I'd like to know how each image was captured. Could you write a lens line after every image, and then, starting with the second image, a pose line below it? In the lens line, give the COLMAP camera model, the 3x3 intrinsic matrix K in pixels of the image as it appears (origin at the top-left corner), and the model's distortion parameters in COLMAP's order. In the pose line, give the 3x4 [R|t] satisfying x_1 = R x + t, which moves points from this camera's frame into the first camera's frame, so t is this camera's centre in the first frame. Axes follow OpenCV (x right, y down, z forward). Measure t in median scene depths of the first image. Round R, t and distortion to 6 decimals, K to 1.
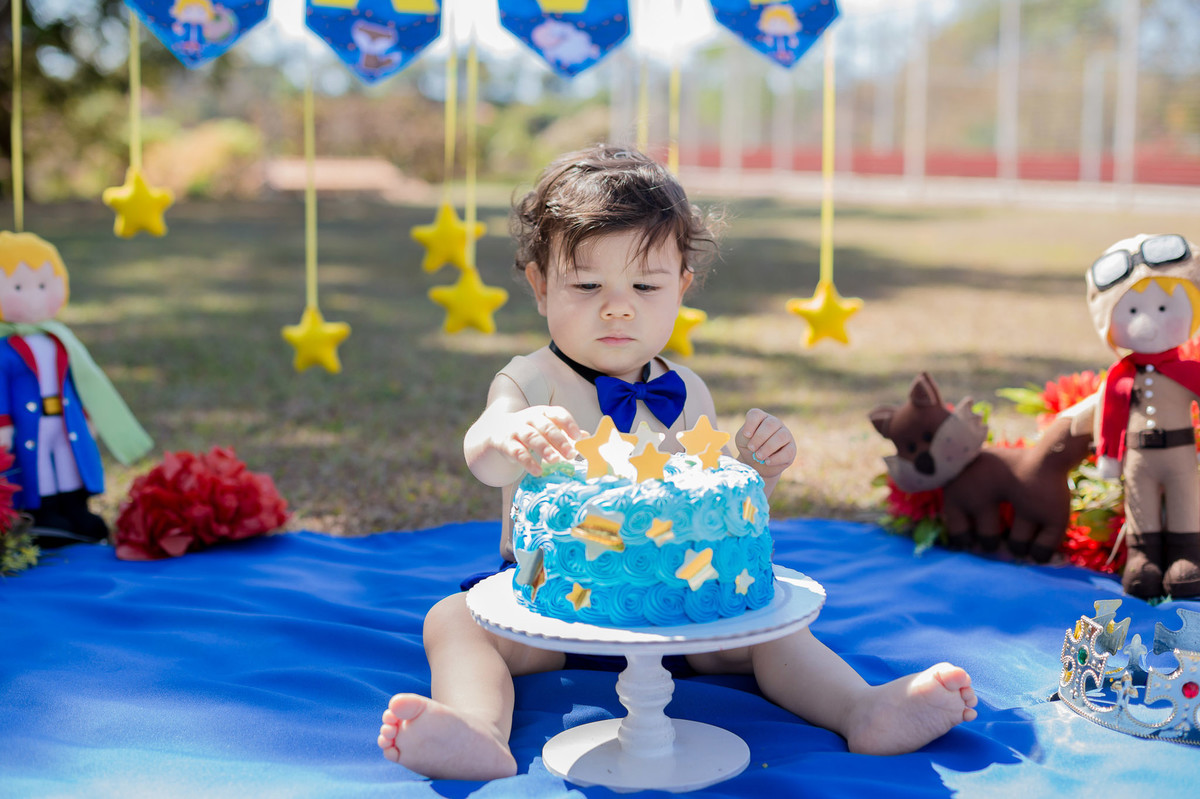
lens RADIAL K [[1785.3, 0, 600.0], [0, 1785.3, 399.5], [0, 0, 1]] dist [-0.018449, -0.067473]
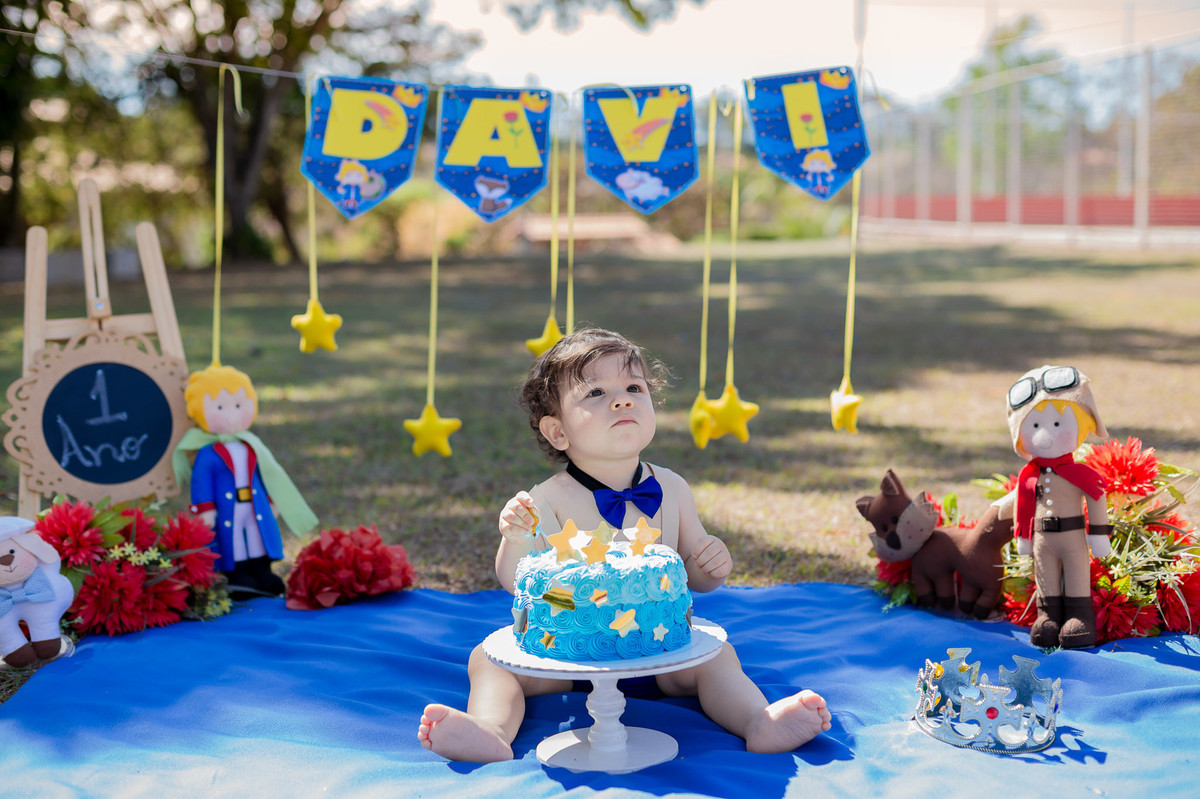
lens RADIAL K [[1785.3, 0, 600.0], [0, 1785.3, 399.5], [0, 0, 1]] dist [-0.018449, -0.067473]
pose [[0.989077, -0.007122, -0.147226, 0.177299], [0.003594, 0.999700, -0.024215, -0.038588], [0.147354, 0.023422, 0.988806, -0.333926]]
